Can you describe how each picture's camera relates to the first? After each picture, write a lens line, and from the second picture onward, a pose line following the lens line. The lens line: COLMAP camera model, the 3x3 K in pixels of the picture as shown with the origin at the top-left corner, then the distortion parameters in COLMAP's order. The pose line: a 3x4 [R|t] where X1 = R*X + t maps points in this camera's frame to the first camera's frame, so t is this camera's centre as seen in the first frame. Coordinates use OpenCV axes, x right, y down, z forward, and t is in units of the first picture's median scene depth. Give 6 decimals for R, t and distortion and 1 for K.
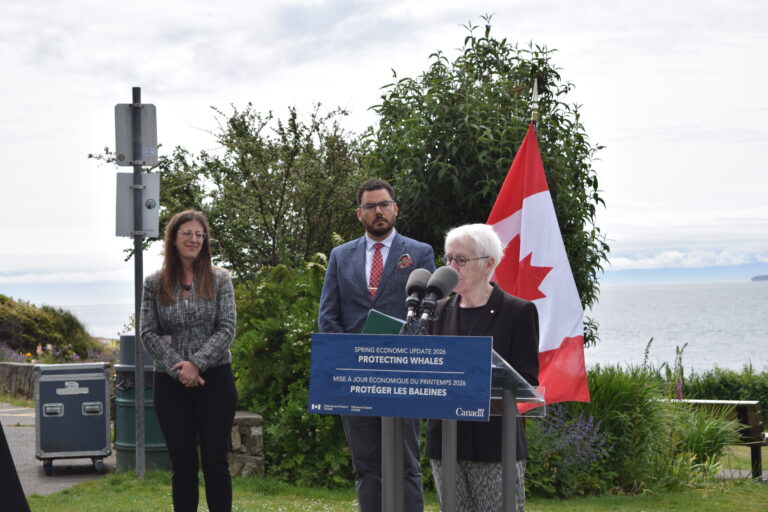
lens RADIAL K [[1789.7, 0, 384.0], [0, 1789.7, 256.0], [0, 0, 1]] dist [0.021409, 0.098817]
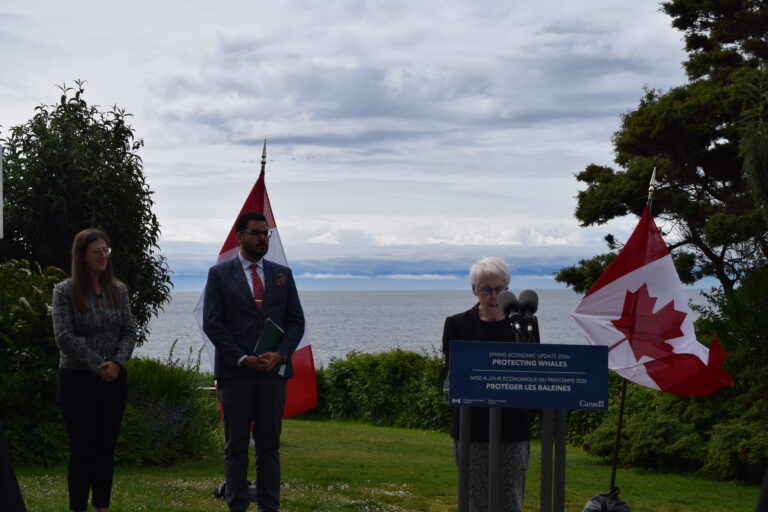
lens RADIAL K [[1288.0, 0, 384.0], [0, 1288.0, 256.0], [0, 0, 1]] dist [0.041952, -0.073215]
pose [[0.850880, 0.041169, 0.523745, -0.399209], [-0.033642, 0.999149, -0.023883, 0.005486], [-0.524282, 0.002702, 0.851540, 0.196841]]
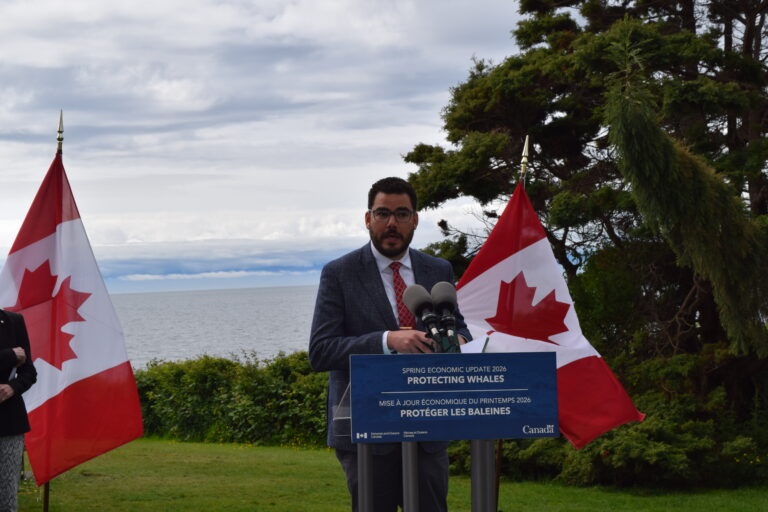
lens RADIAL K [[1377.6, 0, 384.0], [0, 1377.6, 256.0], [0, 0, 1]] dist [0.048165, 0.135365]
pose [[0.765593, 0.010316, 0.643243, -0.350692], [0.005080, 0.999743, -0.022080, 0.006025], [-0.643305, 0.020172, 0.765344, 0.329624]]
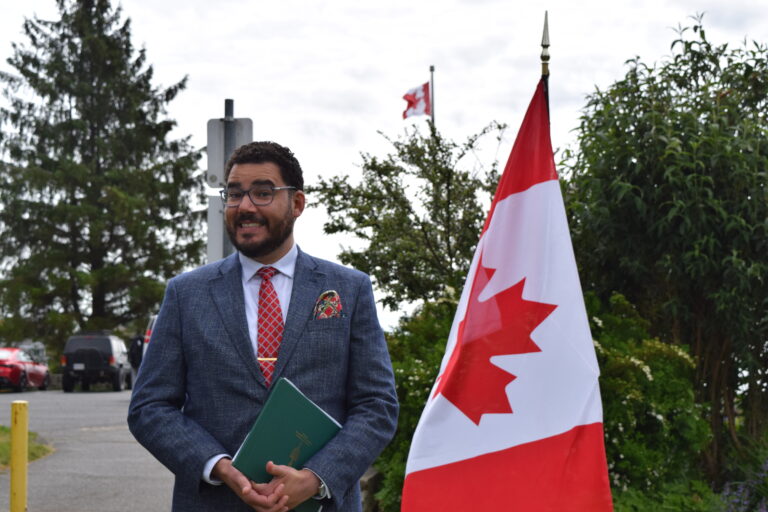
lens RADIAL K [[1283.3, 0, 384.0], [0, 1283.3, 256.0], [0, 0, 1]] dist [0.014537, -0.048880]
pose [[0.933833, -0.006009, -0.357660, 0.238519], [-0.005665, 0.999485, -0.031584, 0.004323], [0.357665, 0.031520, 0.933318, 0.650428]]
